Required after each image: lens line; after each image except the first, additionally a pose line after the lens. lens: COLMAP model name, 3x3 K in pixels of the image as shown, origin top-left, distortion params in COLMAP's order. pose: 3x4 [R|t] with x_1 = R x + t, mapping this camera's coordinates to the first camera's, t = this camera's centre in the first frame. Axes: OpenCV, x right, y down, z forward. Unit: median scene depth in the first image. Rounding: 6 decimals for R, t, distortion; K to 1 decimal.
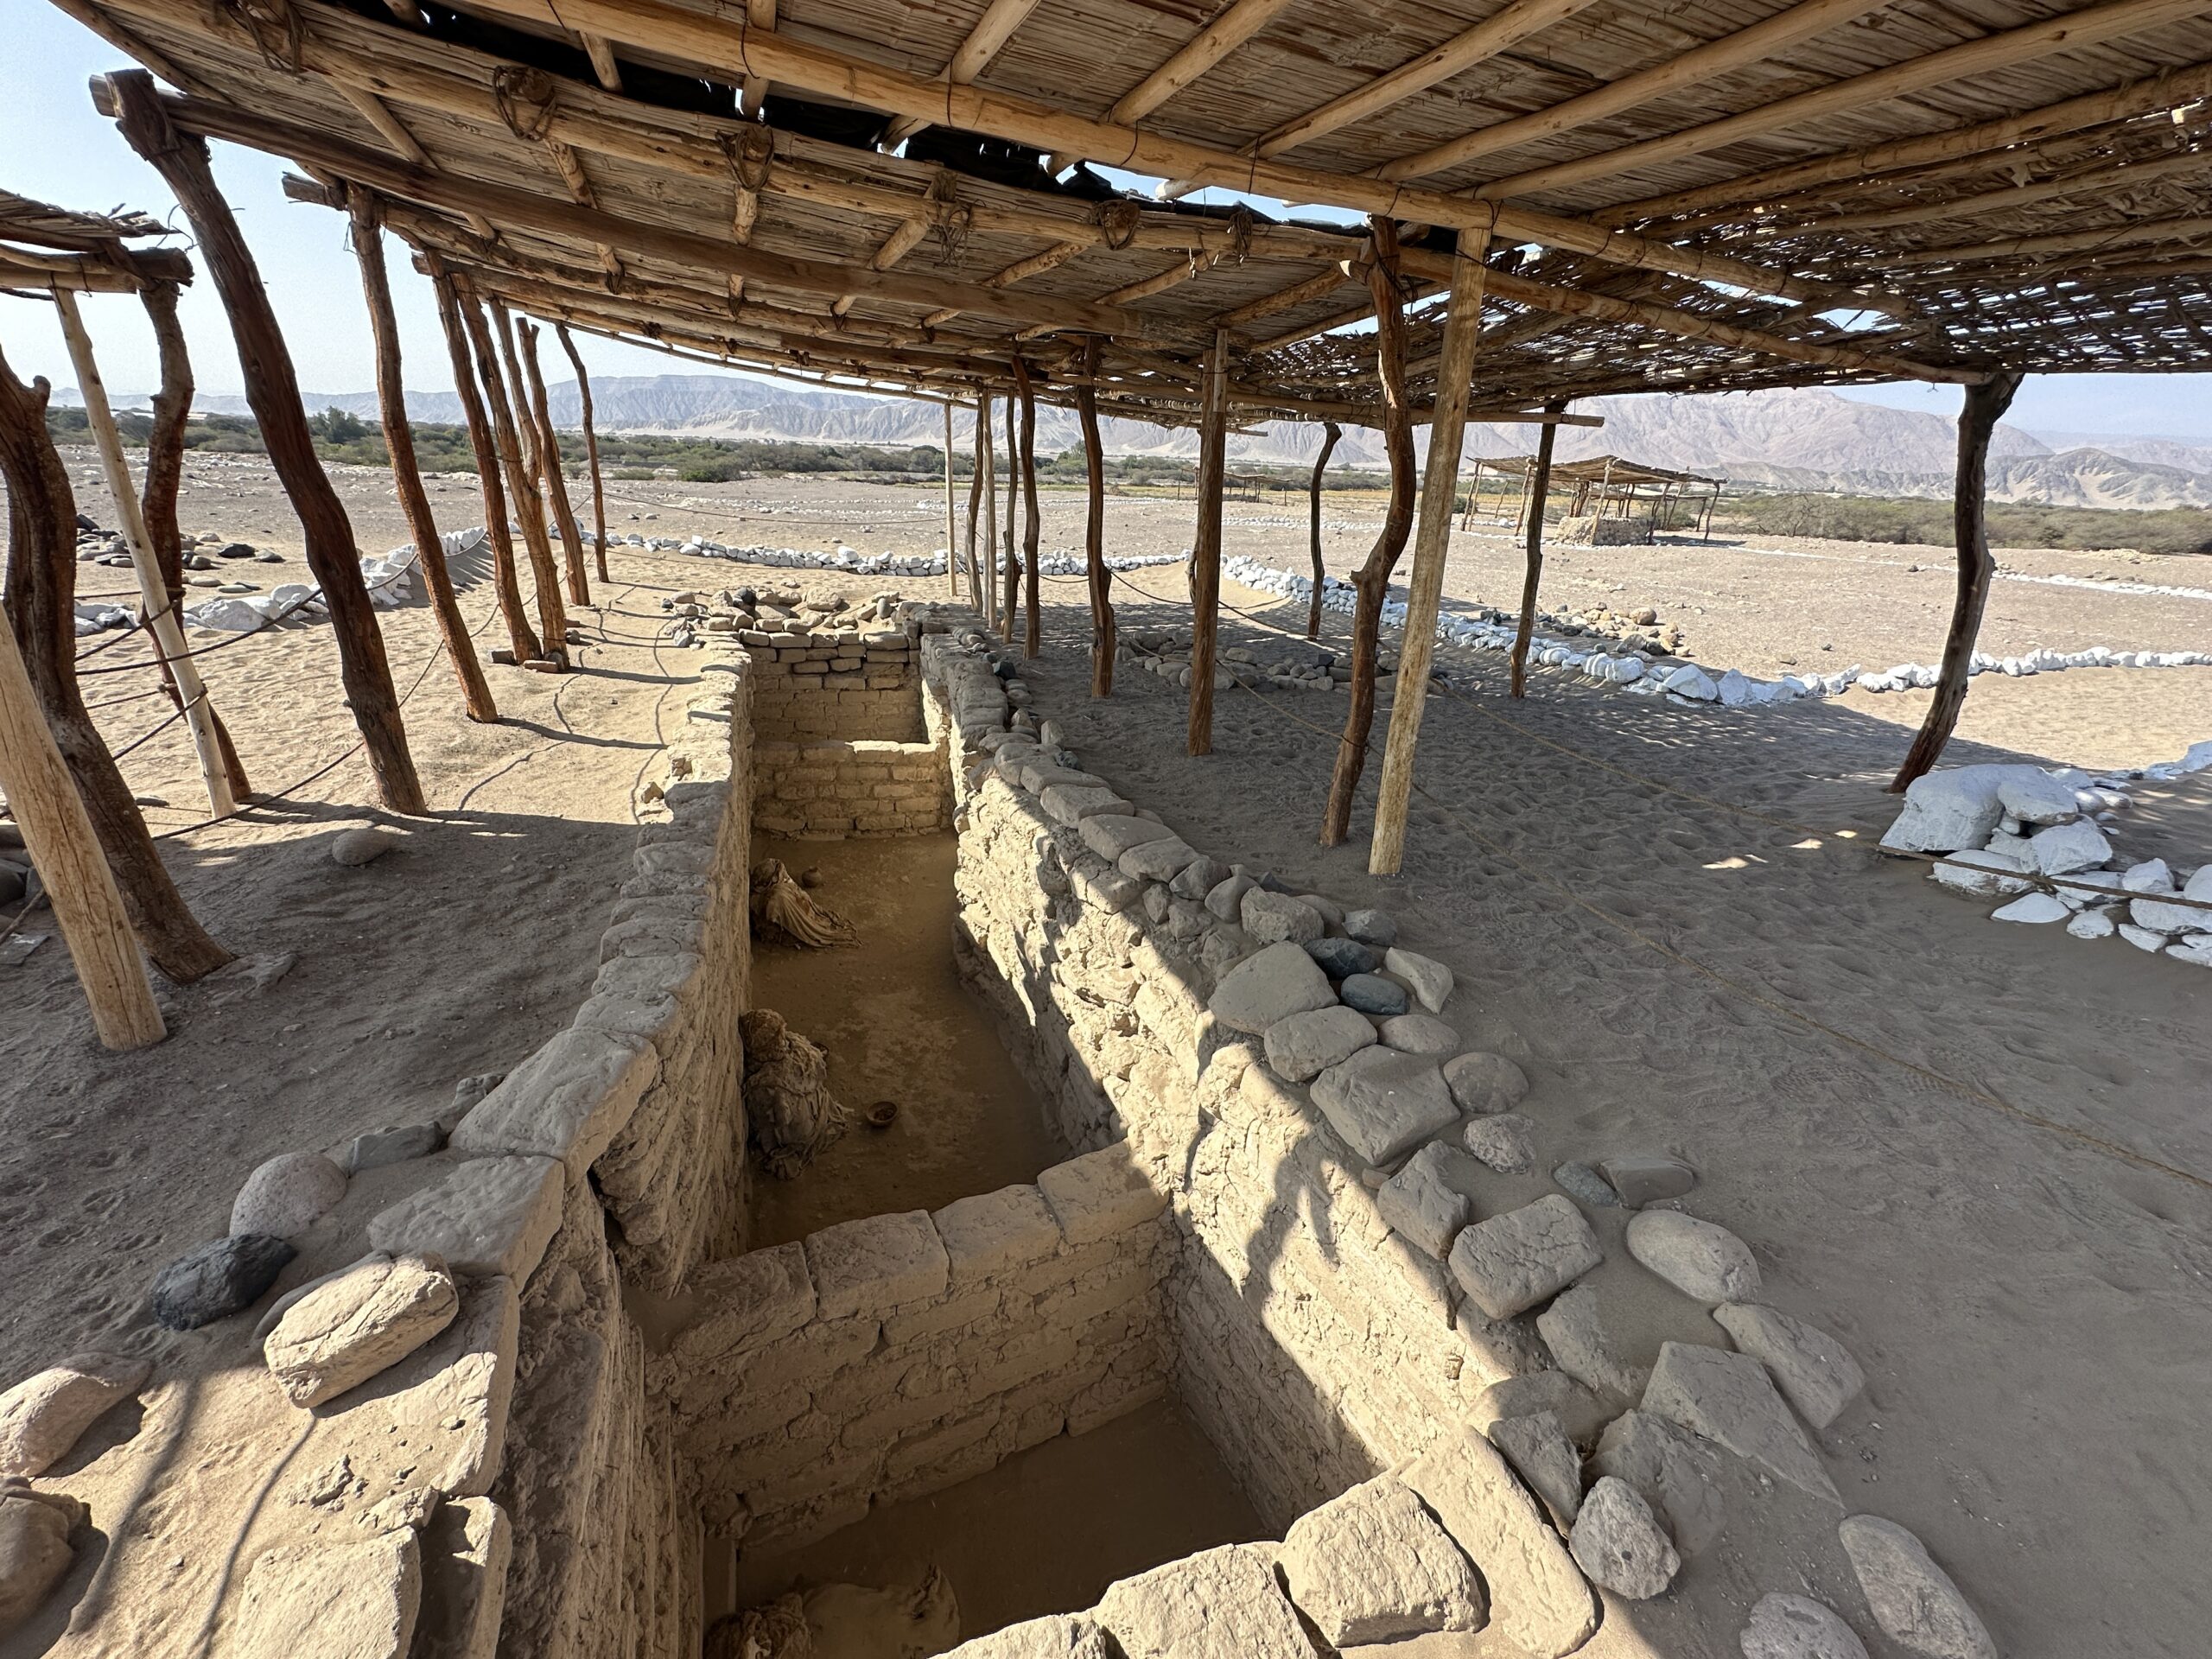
lens RADIAL K [[880.6, 0, 1092.4], [0, 880.6, 828.3], [0, 0, 1]] dist [-0.005622, 0.001462]
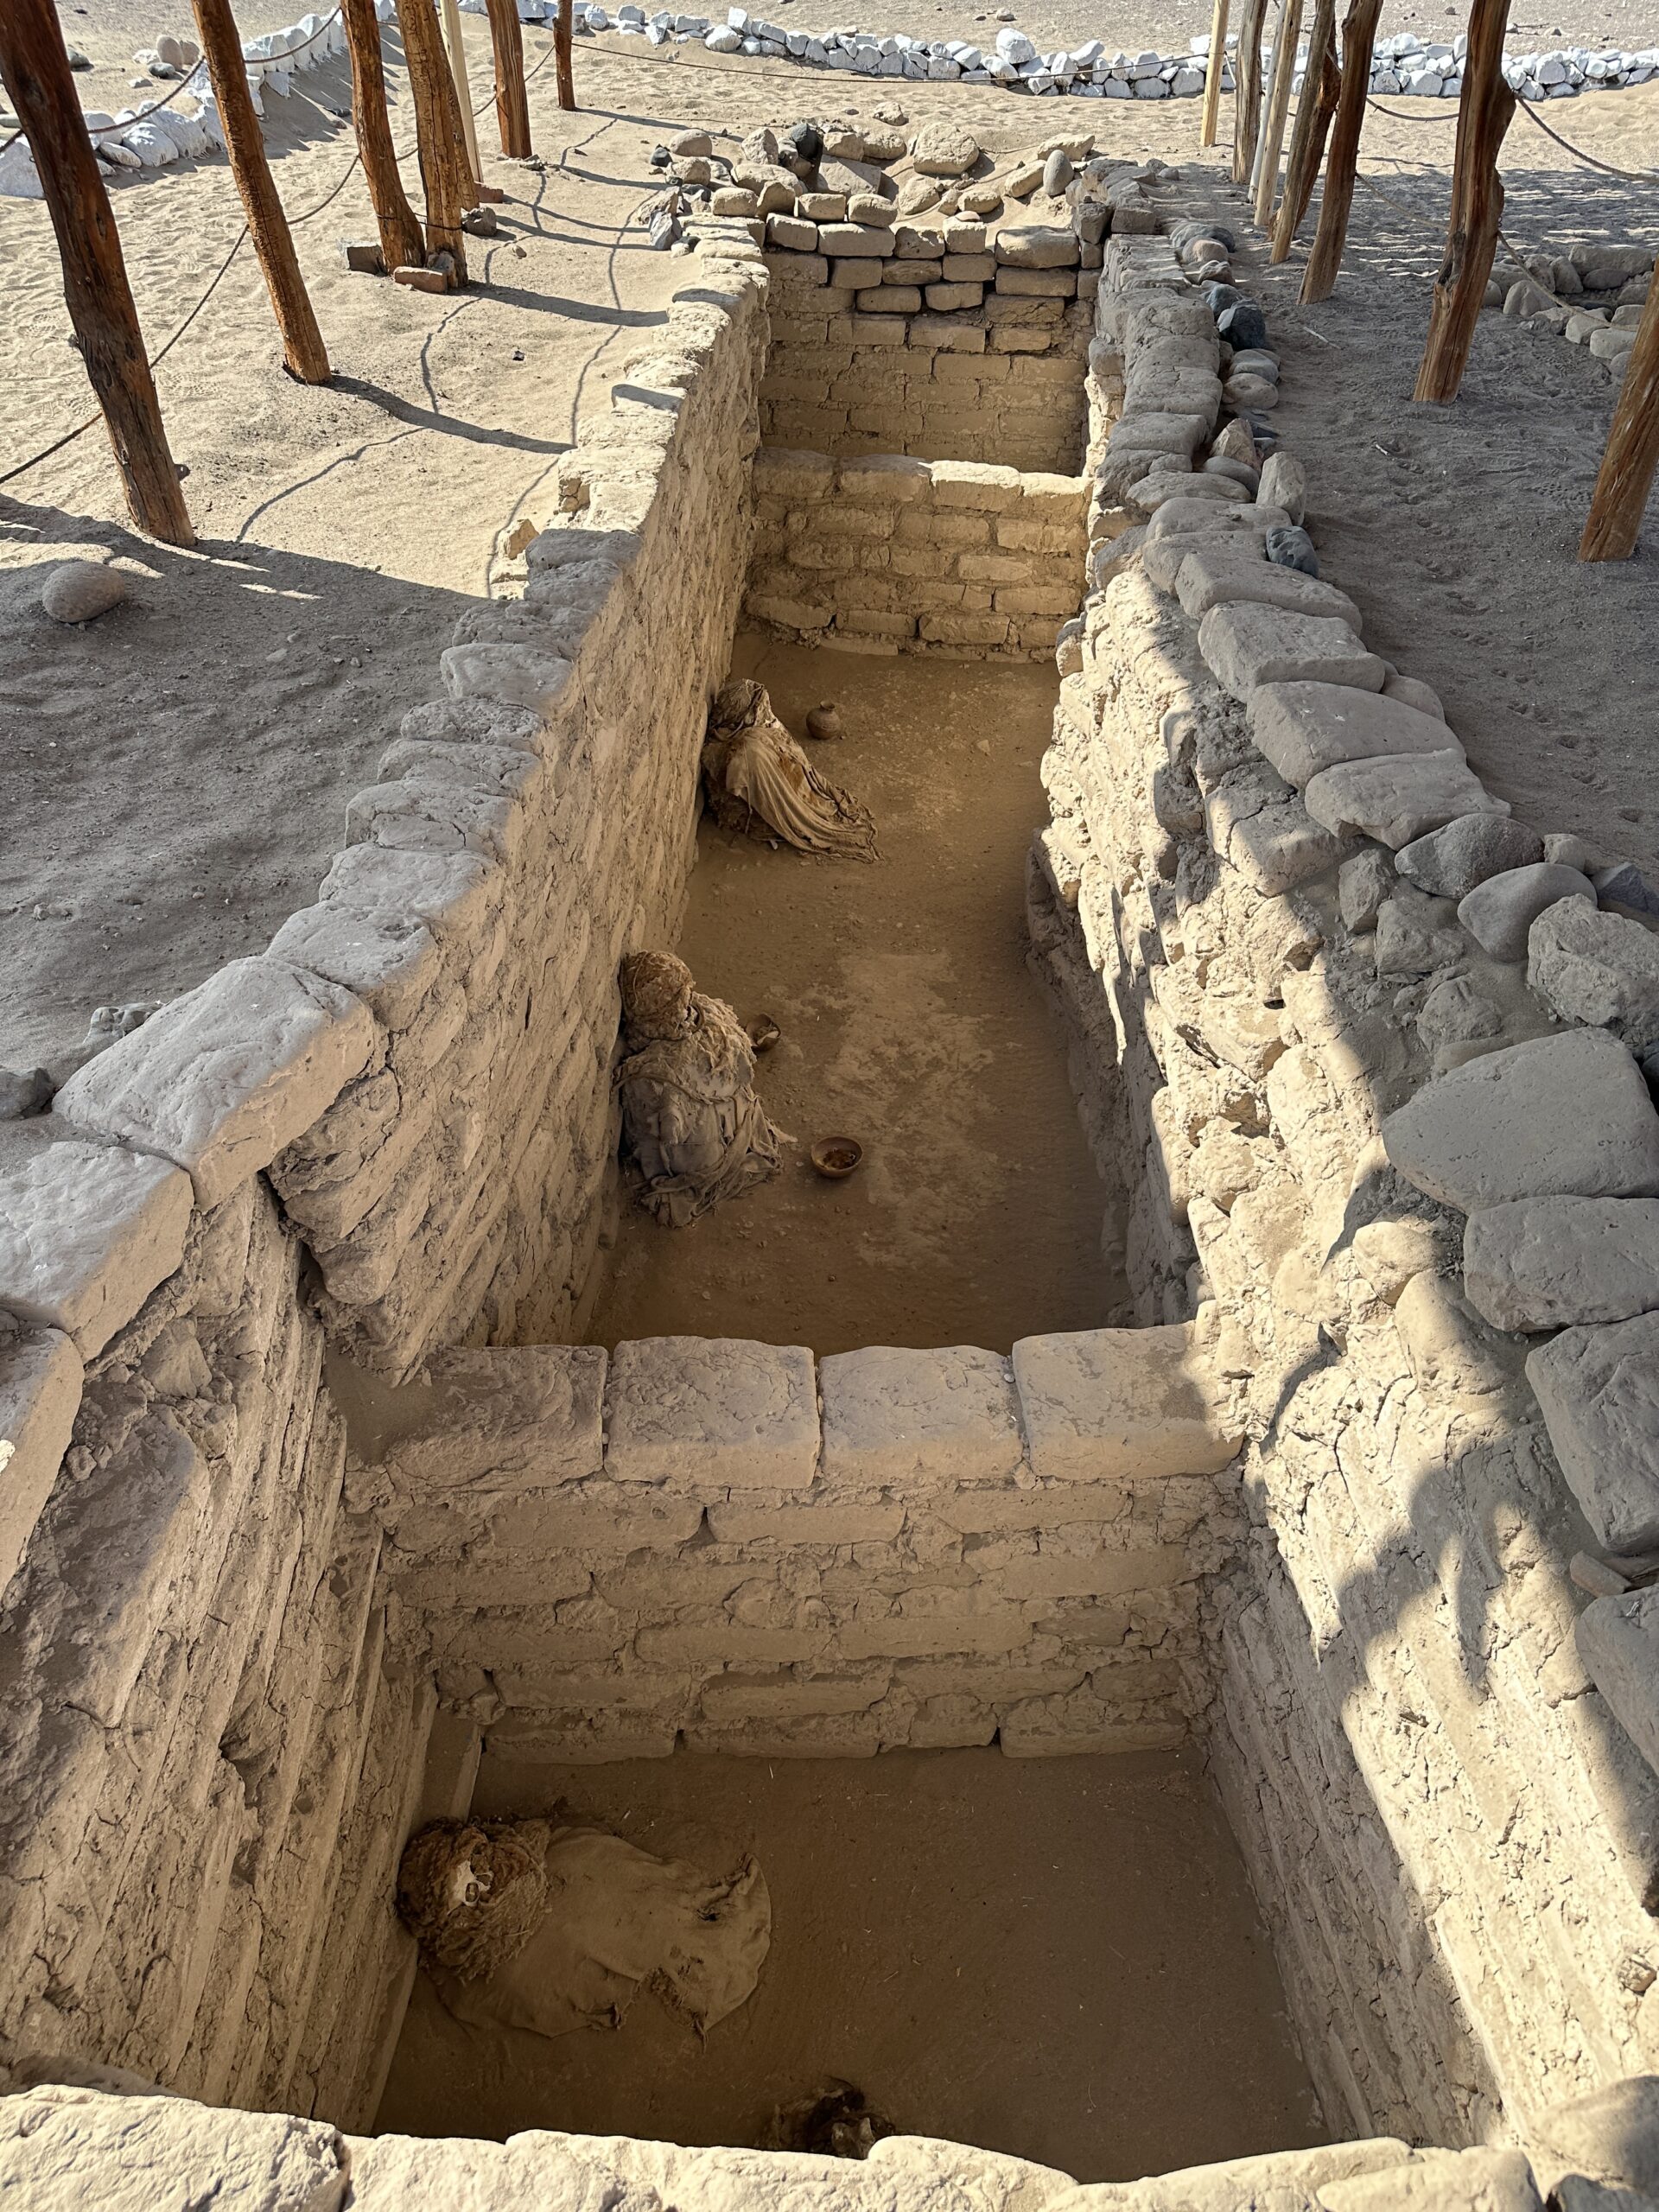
lens RADIAL K [[1549.5, 0, 815.0], [0, 1549.5, 1097.9], [0, 0, 1]] dist [0.069639, -0.090751]
pose [[0.924731, 0.206103, -0.319991, 0.091396], [-0.106148, 0.946997, 0.303198, -0.033605], [0.365521, -0.246410, 0.897595, 0.094572]]
